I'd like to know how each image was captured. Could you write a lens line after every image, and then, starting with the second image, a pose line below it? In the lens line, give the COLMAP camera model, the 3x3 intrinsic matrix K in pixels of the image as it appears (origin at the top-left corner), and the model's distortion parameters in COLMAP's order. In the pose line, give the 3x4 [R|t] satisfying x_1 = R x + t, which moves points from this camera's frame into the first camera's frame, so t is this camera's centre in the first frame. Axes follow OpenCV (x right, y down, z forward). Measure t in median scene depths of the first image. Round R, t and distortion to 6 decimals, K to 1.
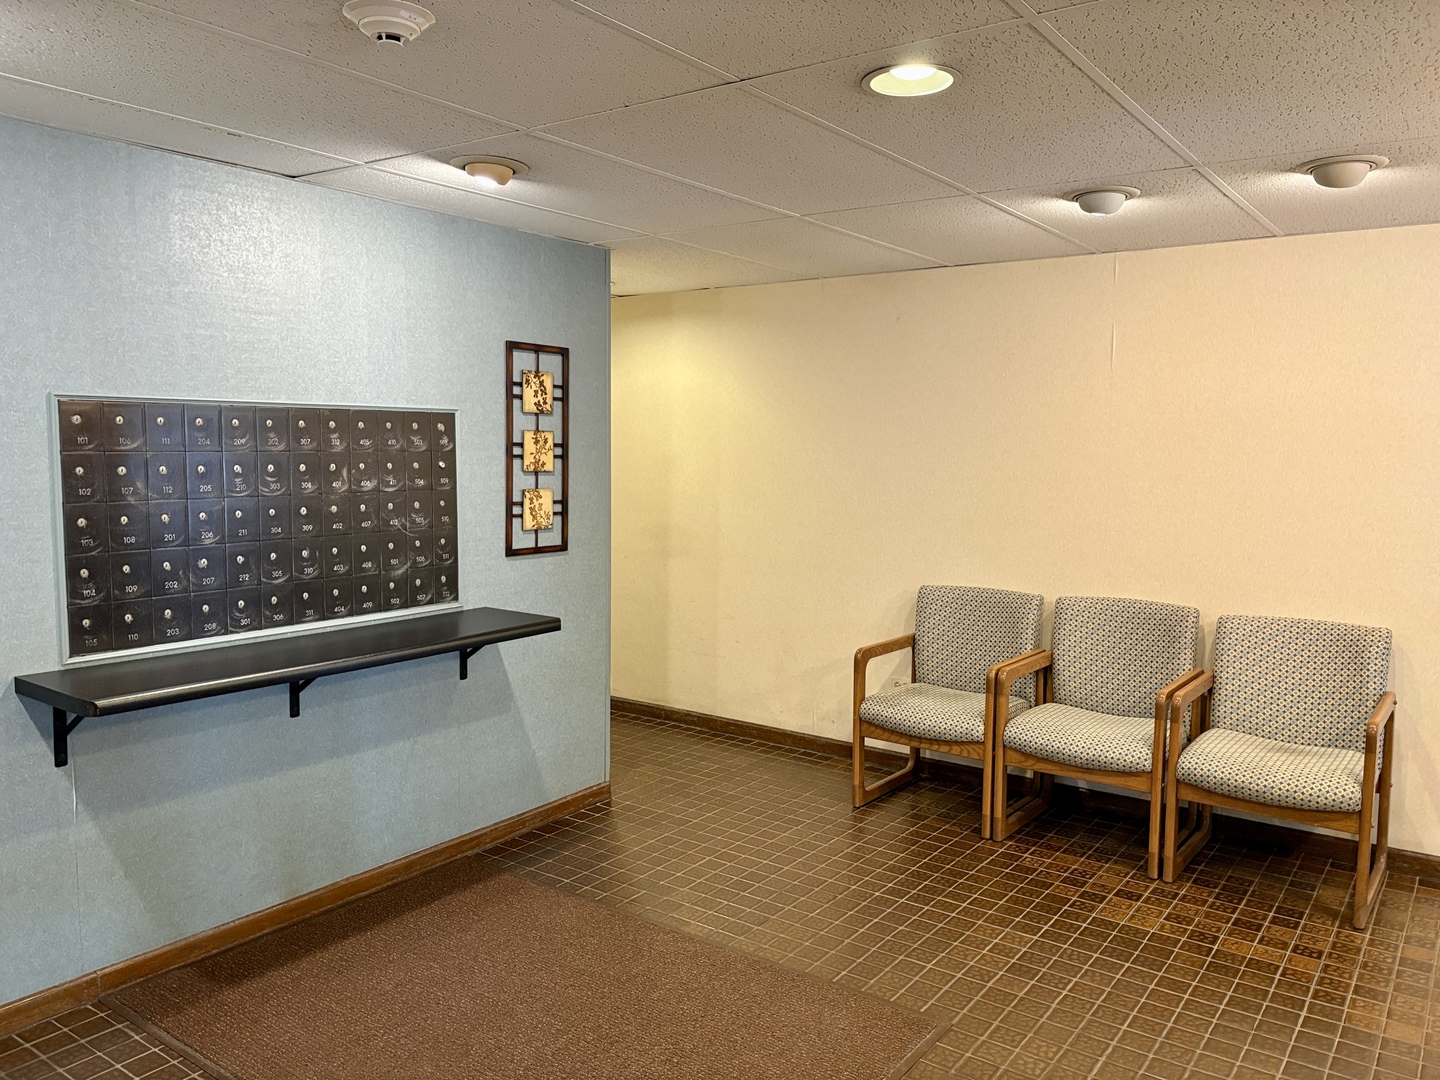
lens RADIAL K [[1089.9, 0, 720.0], [0, 1089.9, 540.0], [0, 0, 1]] dist [0.001600, -0.094511]
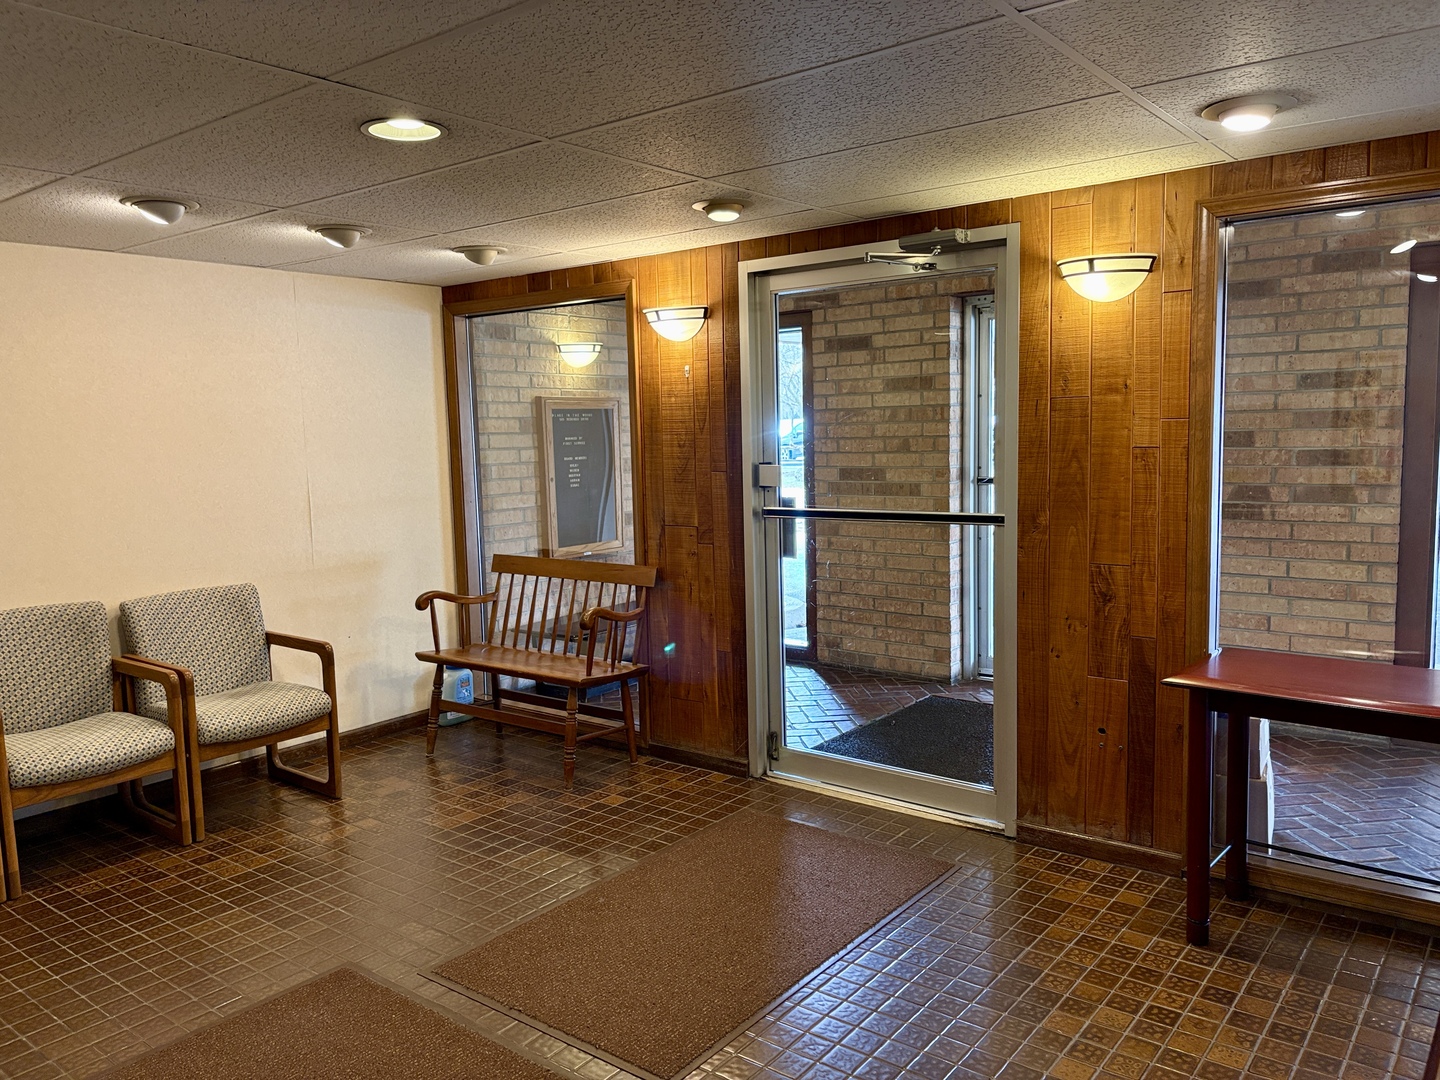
lens RADIAL K [[1090.6, 0, 720.0], [0, 1090.6, 540.0], [0, 0, 1]] dist [-0.000785, -0.000341]
pose [[0.032149, -0.117791, 0.992518, -0.654536], [0.119521, 0.986359, 0.113189, -0.048843], [-0.992311, 0.114988, 0.045789, 0.409397]]
